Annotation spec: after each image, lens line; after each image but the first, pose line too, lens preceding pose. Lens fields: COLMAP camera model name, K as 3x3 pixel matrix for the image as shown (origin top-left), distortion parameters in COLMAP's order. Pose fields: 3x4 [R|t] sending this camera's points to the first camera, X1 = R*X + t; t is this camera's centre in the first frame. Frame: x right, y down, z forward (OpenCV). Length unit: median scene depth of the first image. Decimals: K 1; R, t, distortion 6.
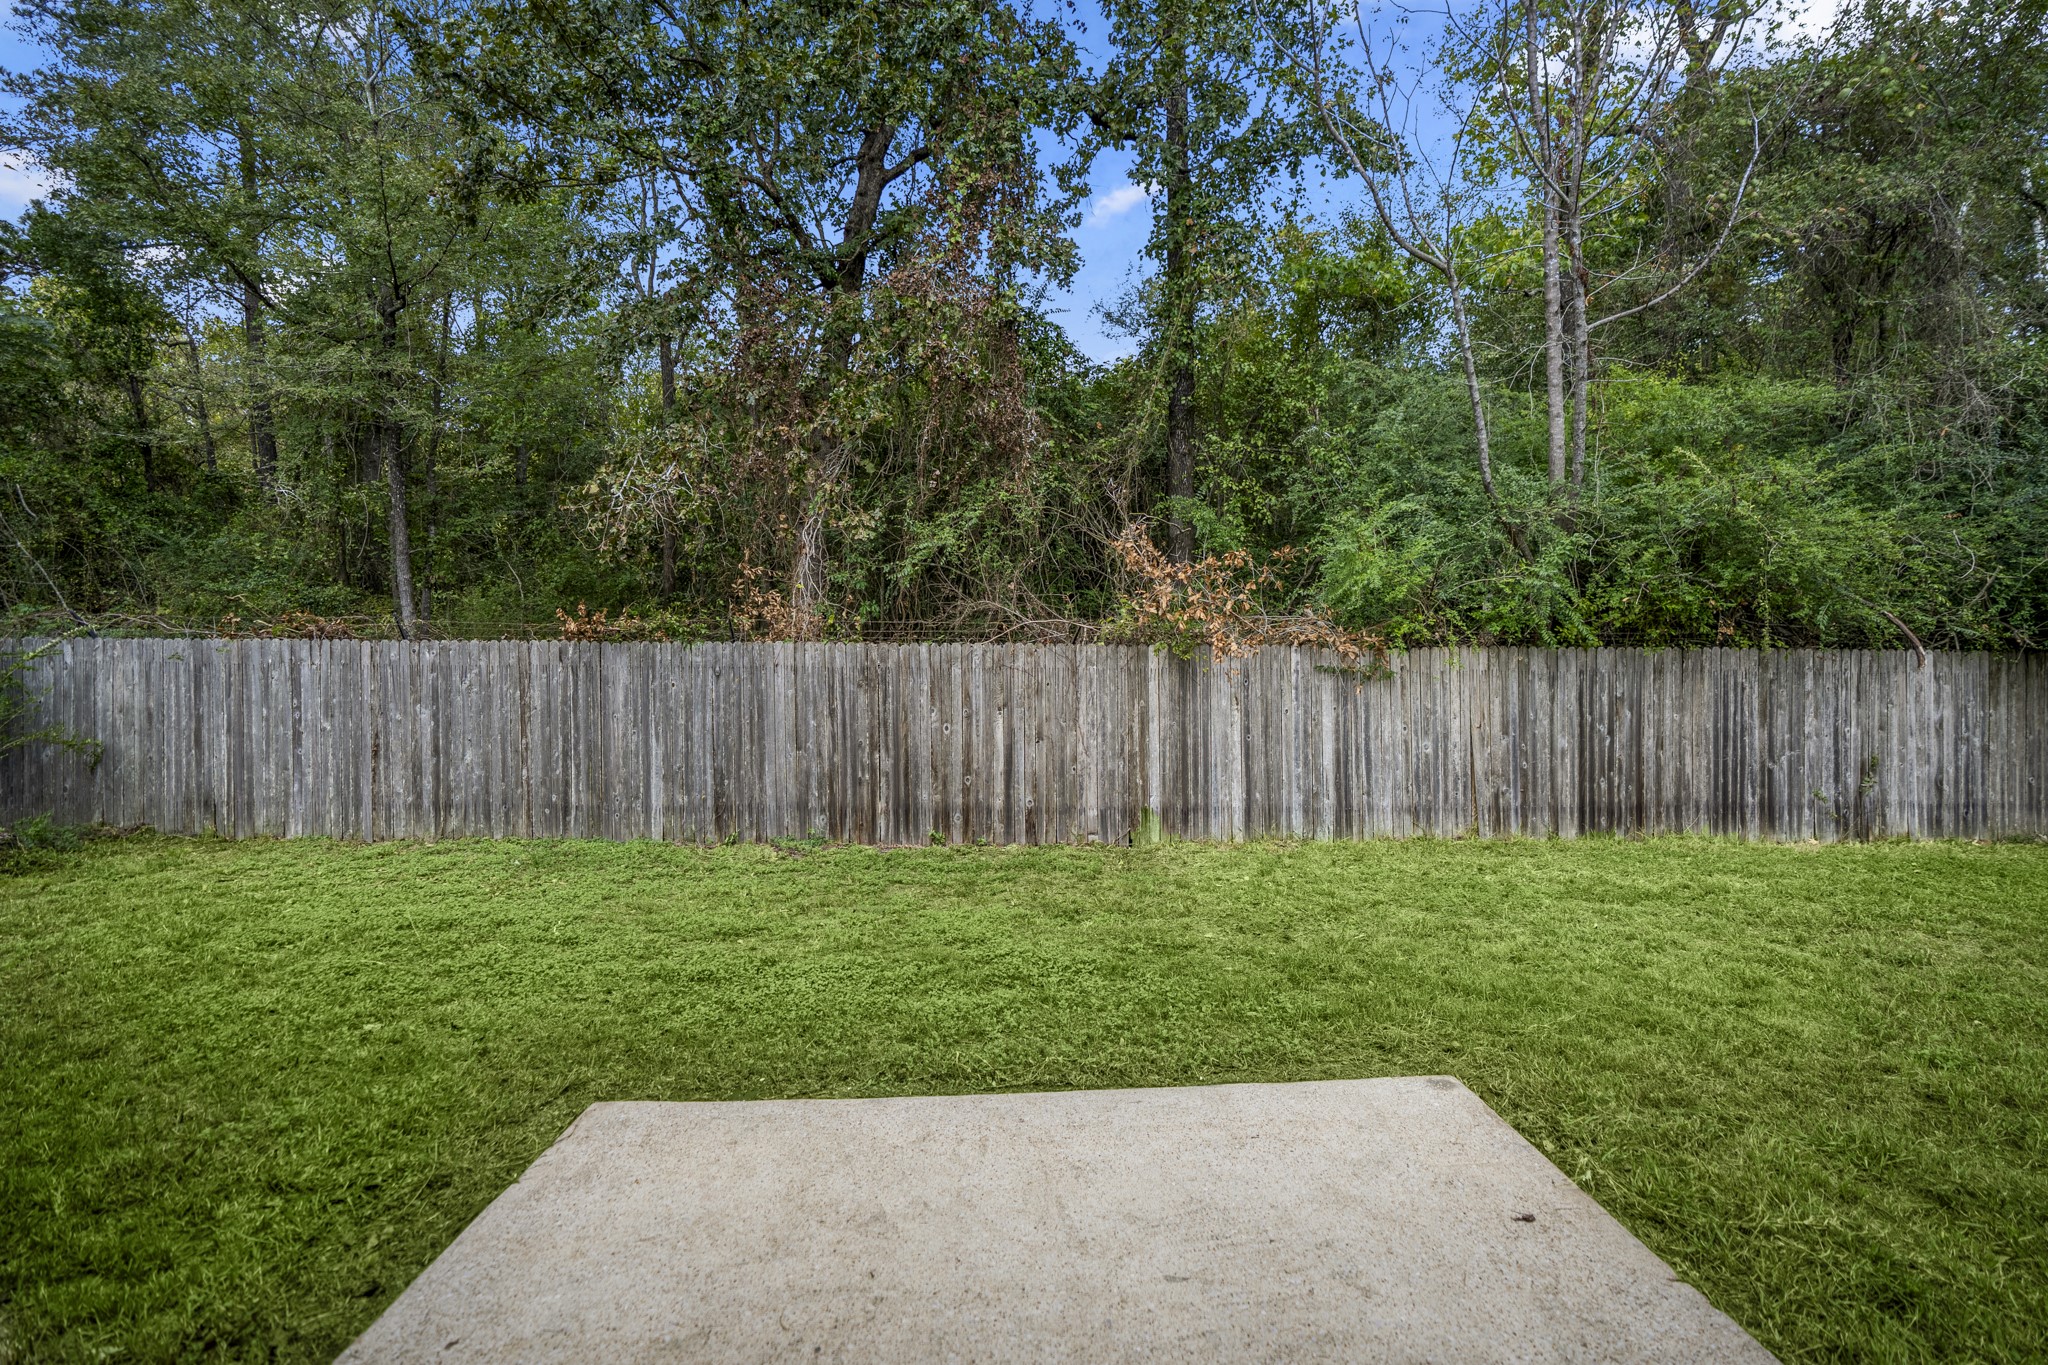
lens RADIAL K [[957.2, 0, 1036.2], [0, 957.2, 642.0], [0, 0, 1]] dist [-0.054723, 0.017730]
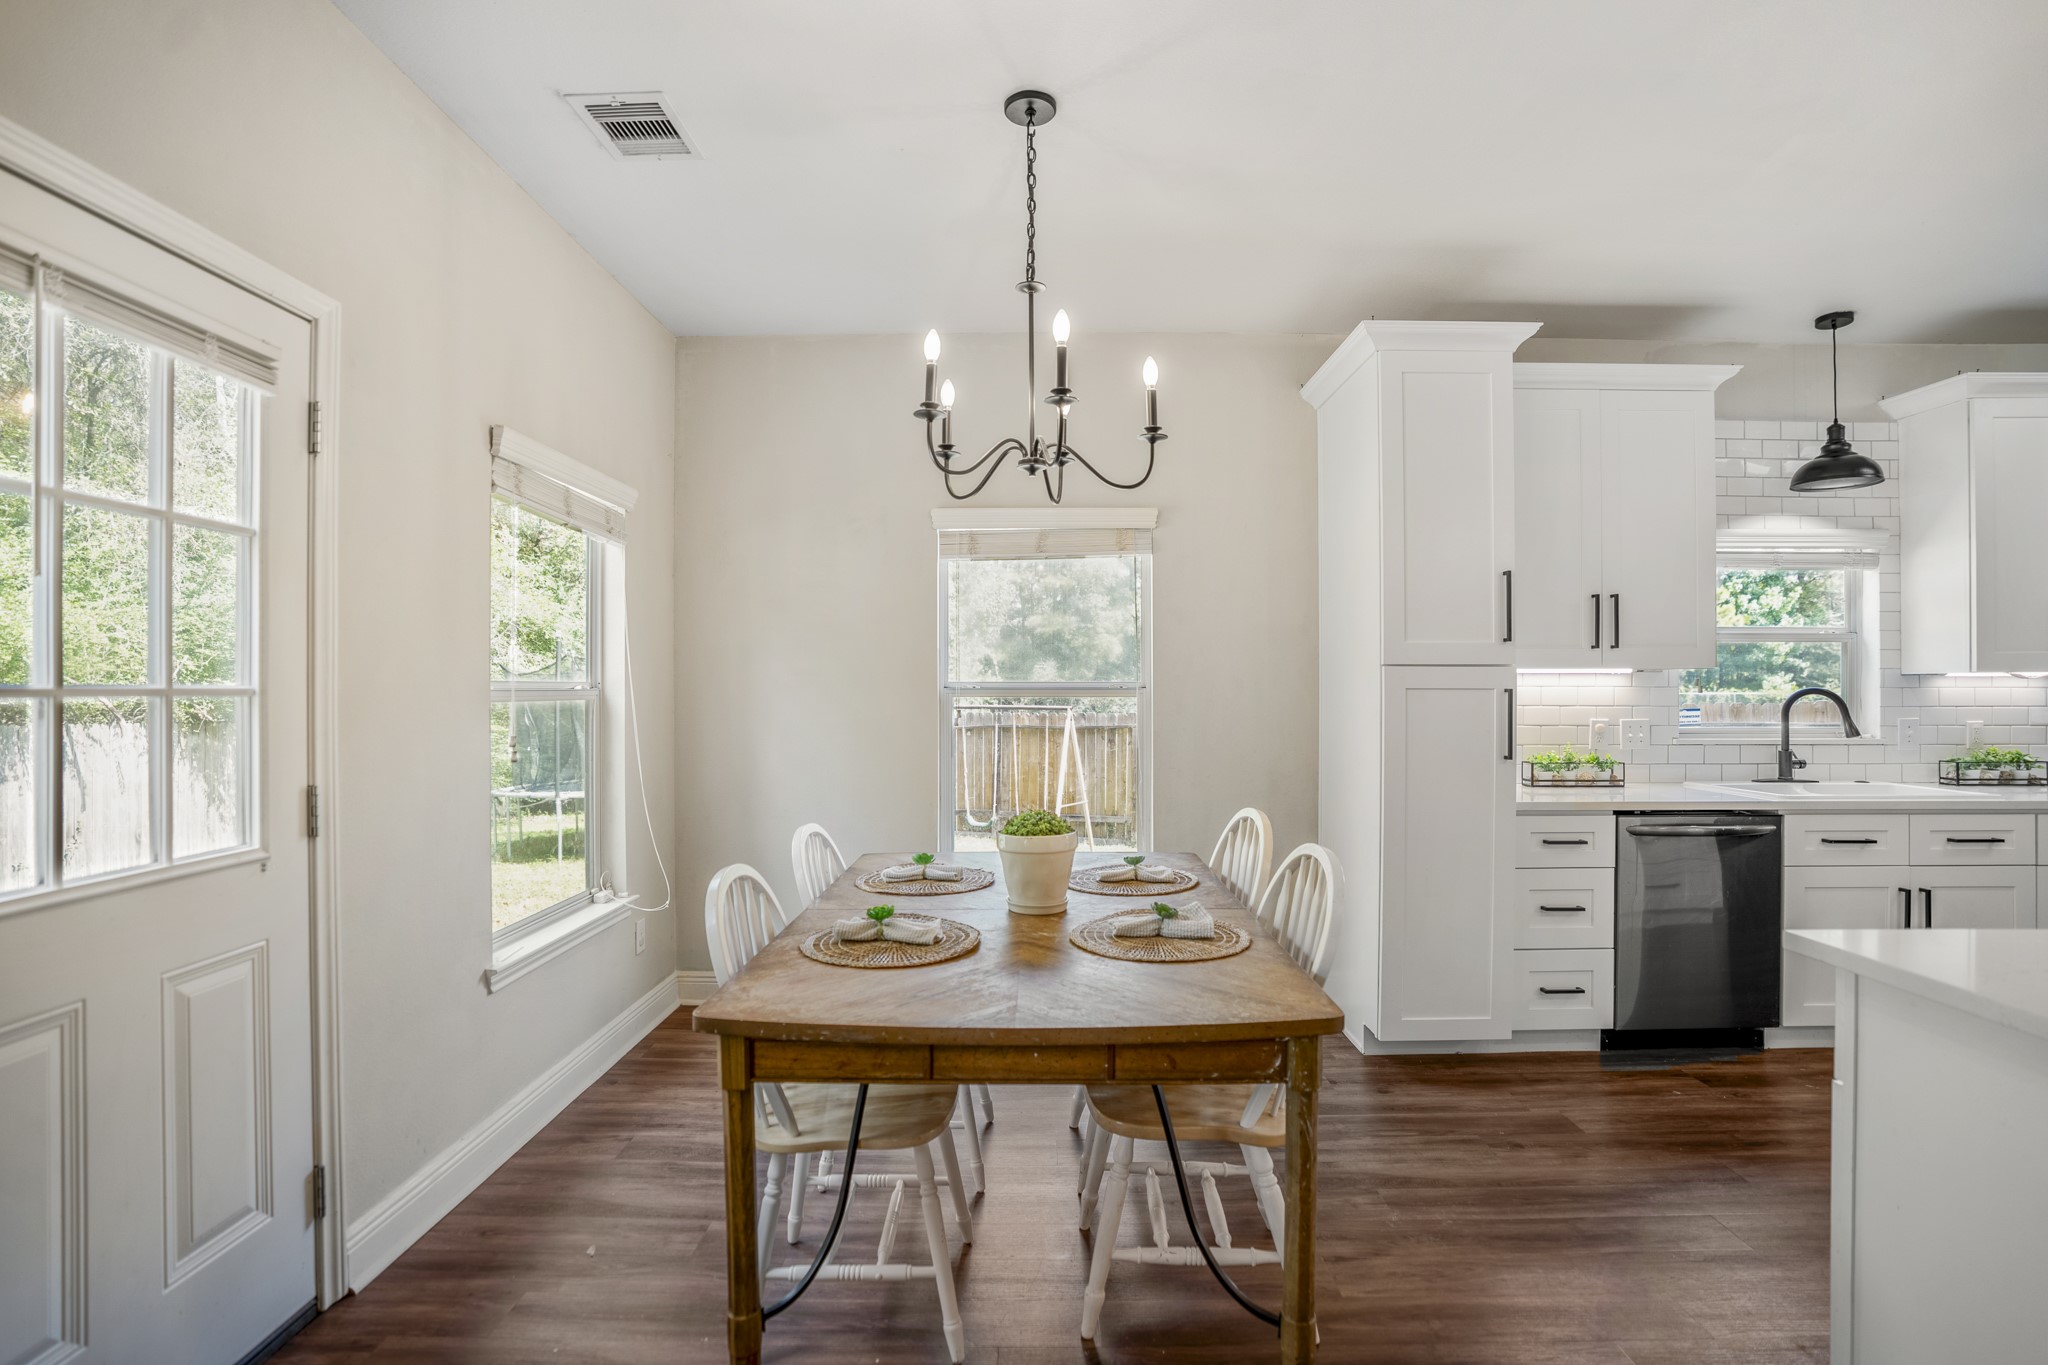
lens RADIAL K [[957.2, 0, 1023.6], [0, 957.2, 682.3], [0, 0, 1]] dist [-0.054723, 0.017730]
pose [[0.028080, 0.024150, 0.999314, -0.173107], [0.019512, 0.999504, -0.024703, 0.008162], [-0.999415, 0.020192, 0.027595, -0.168143]]
